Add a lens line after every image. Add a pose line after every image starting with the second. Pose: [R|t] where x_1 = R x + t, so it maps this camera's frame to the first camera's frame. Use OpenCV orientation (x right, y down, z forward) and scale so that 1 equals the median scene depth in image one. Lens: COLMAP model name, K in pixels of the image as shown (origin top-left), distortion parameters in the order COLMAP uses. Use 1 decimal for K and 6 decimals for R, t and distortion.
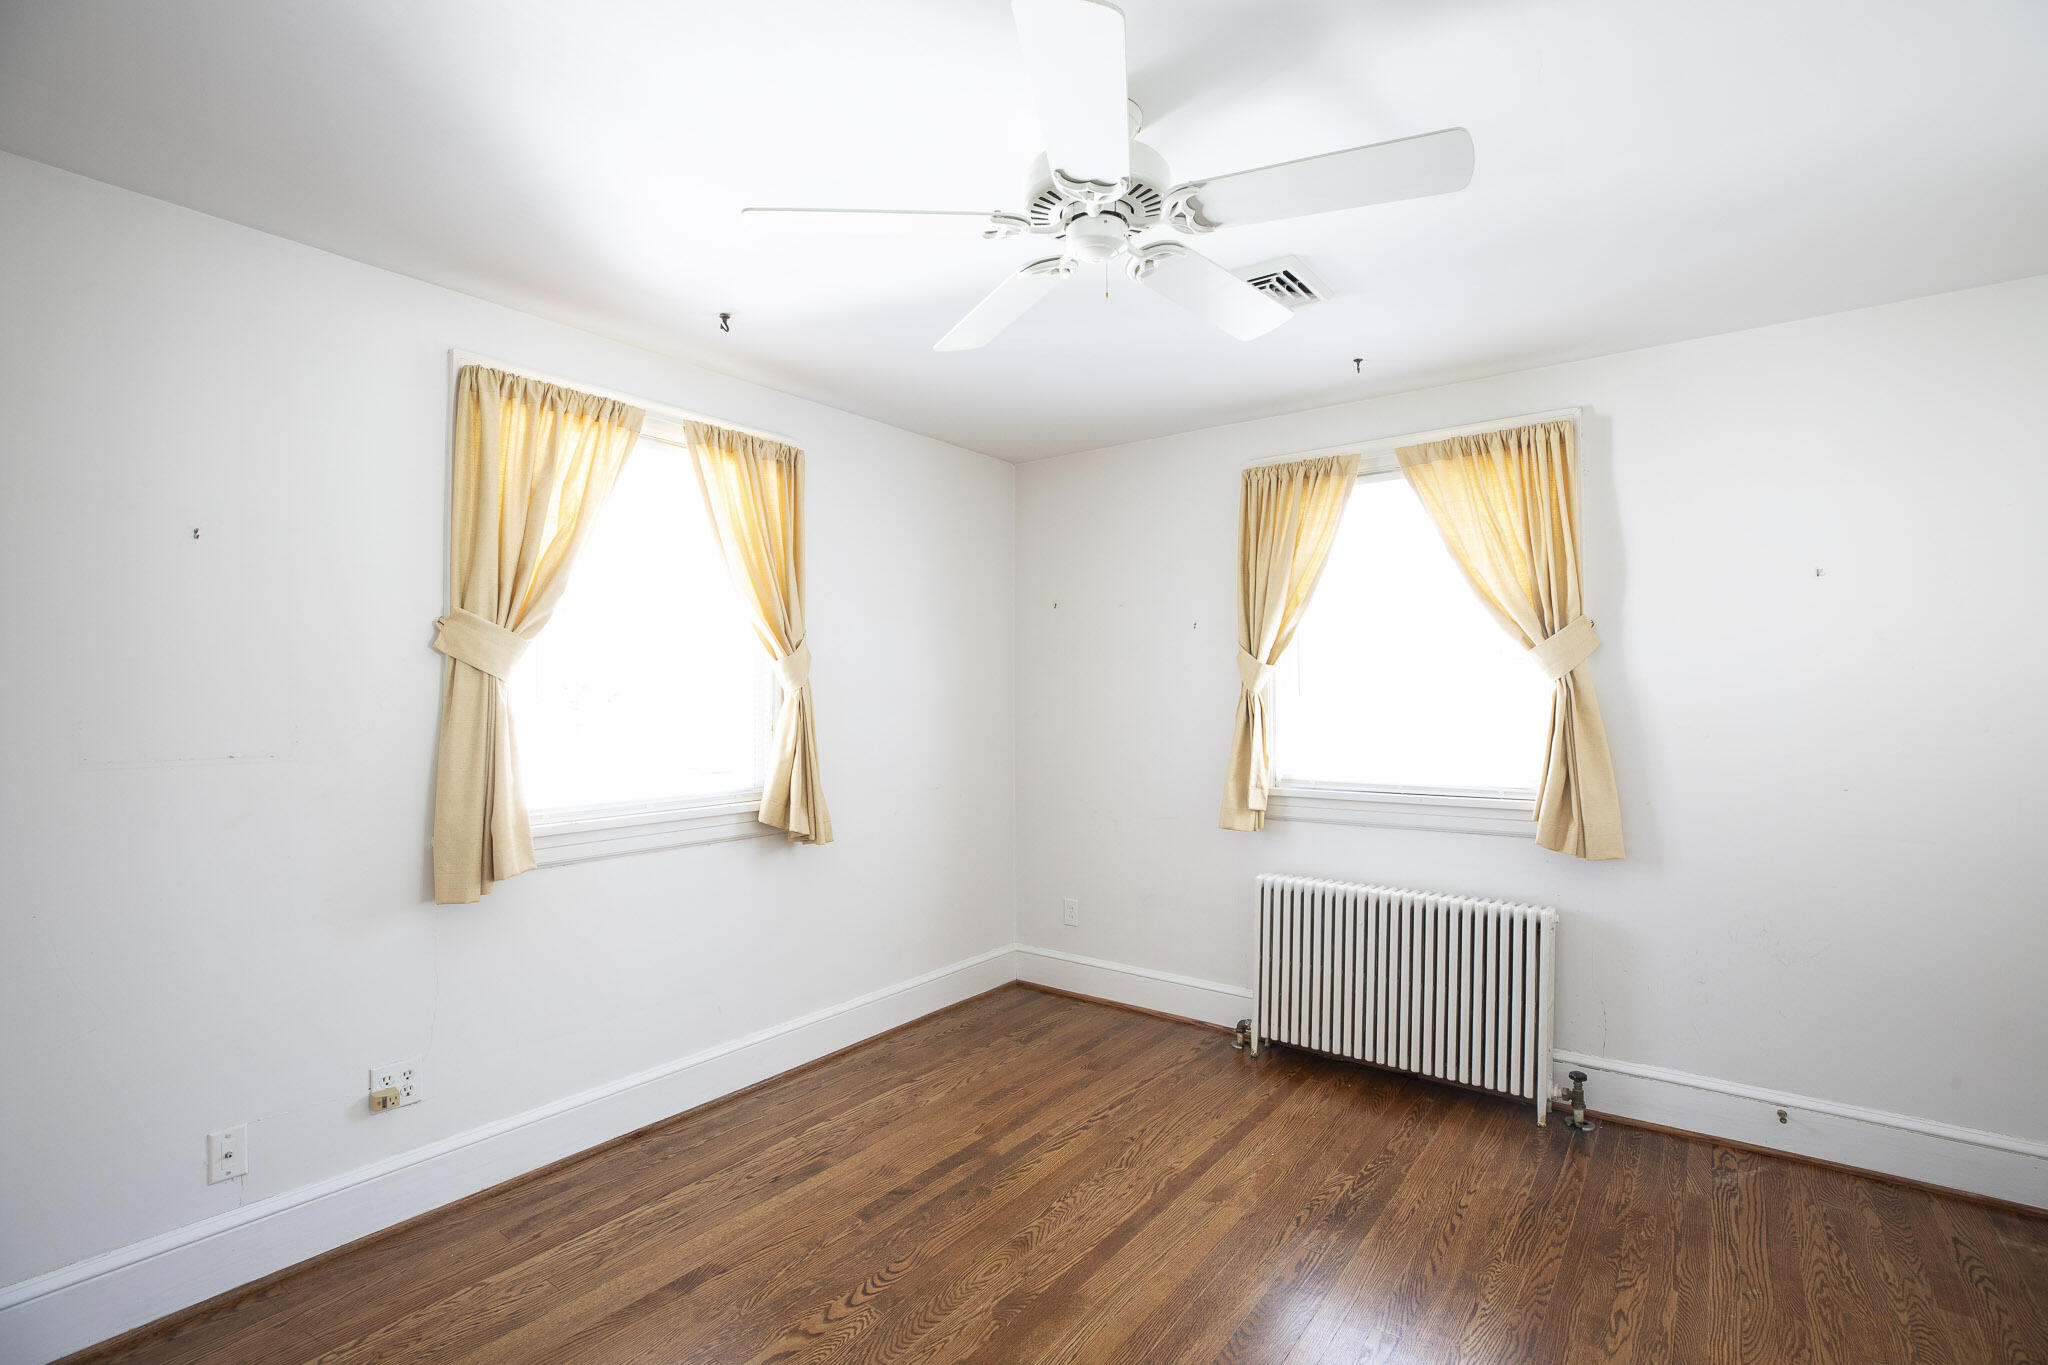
lens RADIAL K [[936.1, 0, 1028.5], [0, 936.1, 681.0], [0, 0, 1]] dist [-0.045001, 0.013866]
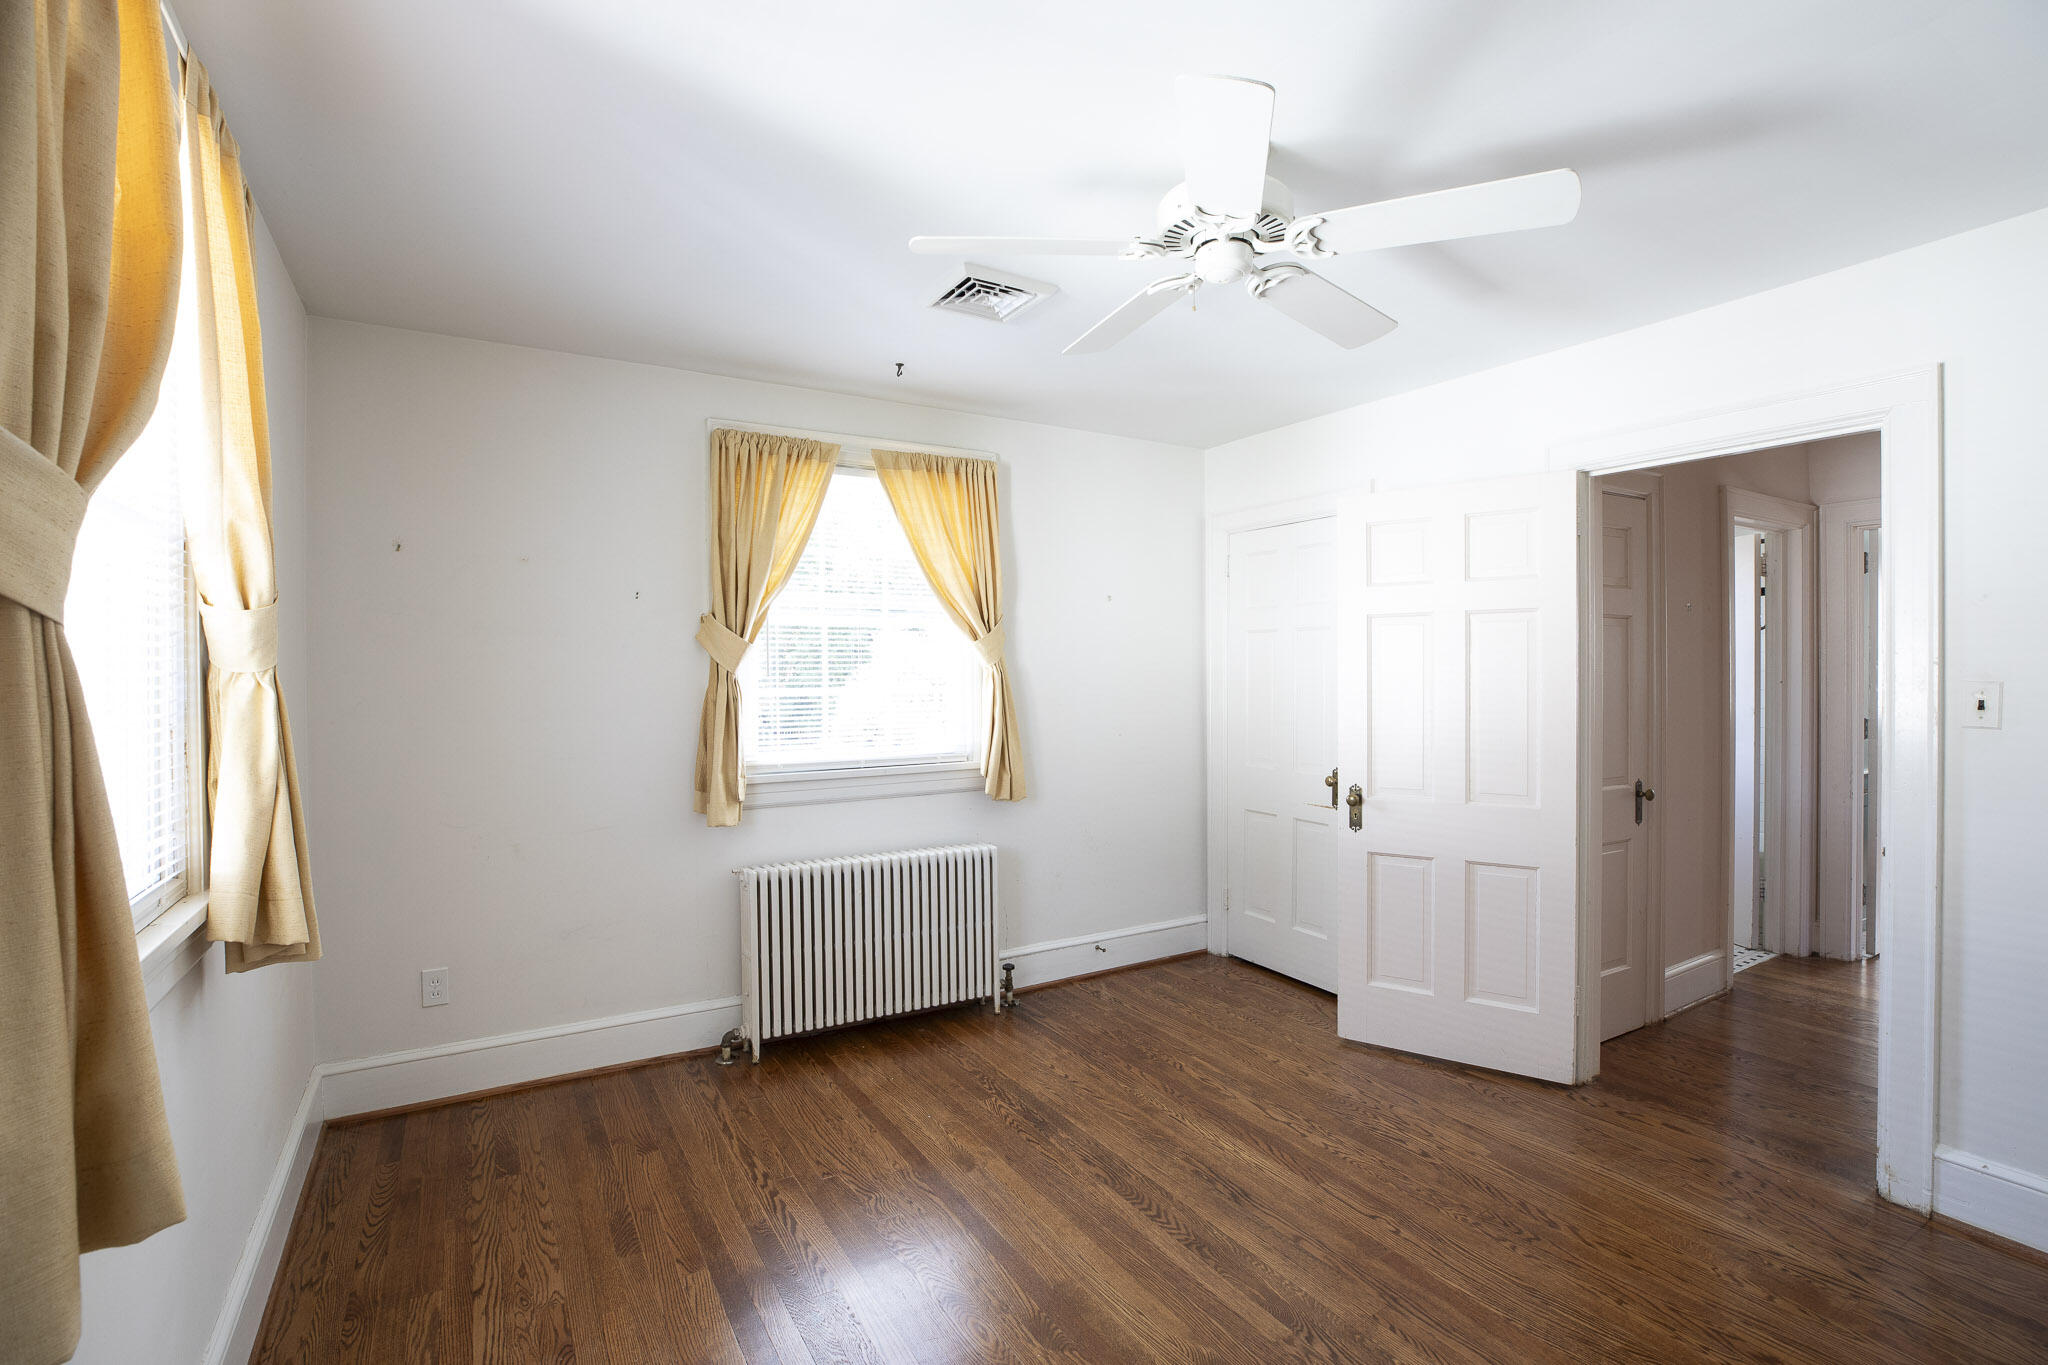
lens RADIAL K [[936.1, 0, 1028.5], [0, 936.1, 681.0], [0, 0, 1]] dist [-0.045001, 0.013866]
pose [[0.370868, -0.006251, 0.928664, -0.590204], [-0.010943, 0.999879, 0.011100, 0.006143], [-0.928621, -0.014279, 0.370755, 0.456179]]
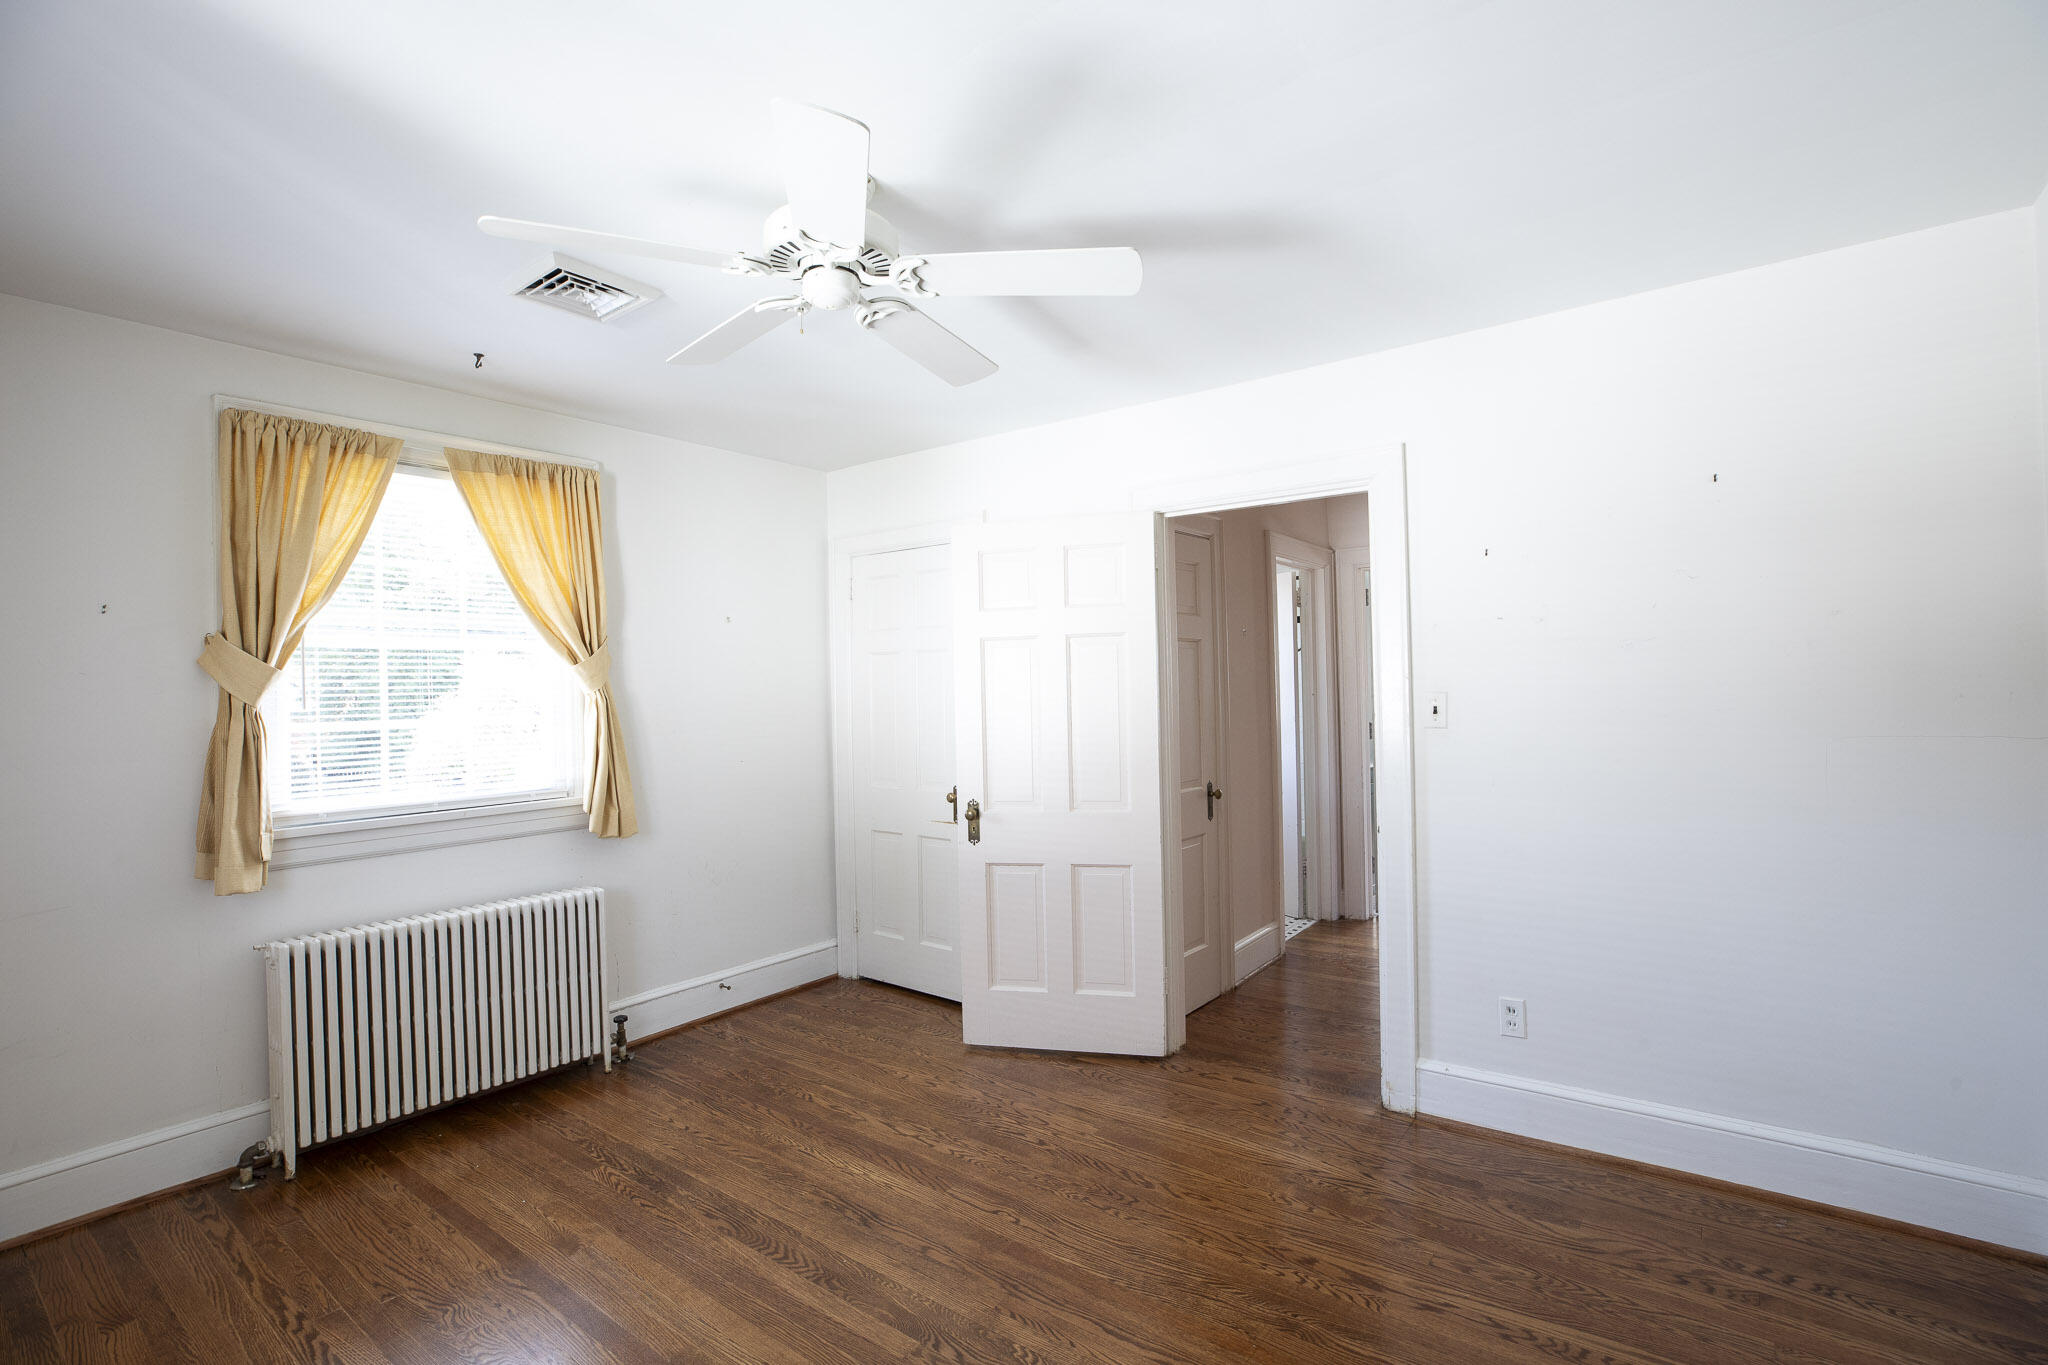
lens RADIAL K [[936.1, 0, 1028.5], [0, 936.1, 681.0], [0, 0, 1]] dist [-0.045001, 0.013866]
pose [[-0.005454, 0.013284, 0.999897, -0.587959], [0.006074, 0.999894, -0.013250, 0.005307], [-0.999967, 0.006001, -0.005534, 0.440068]]
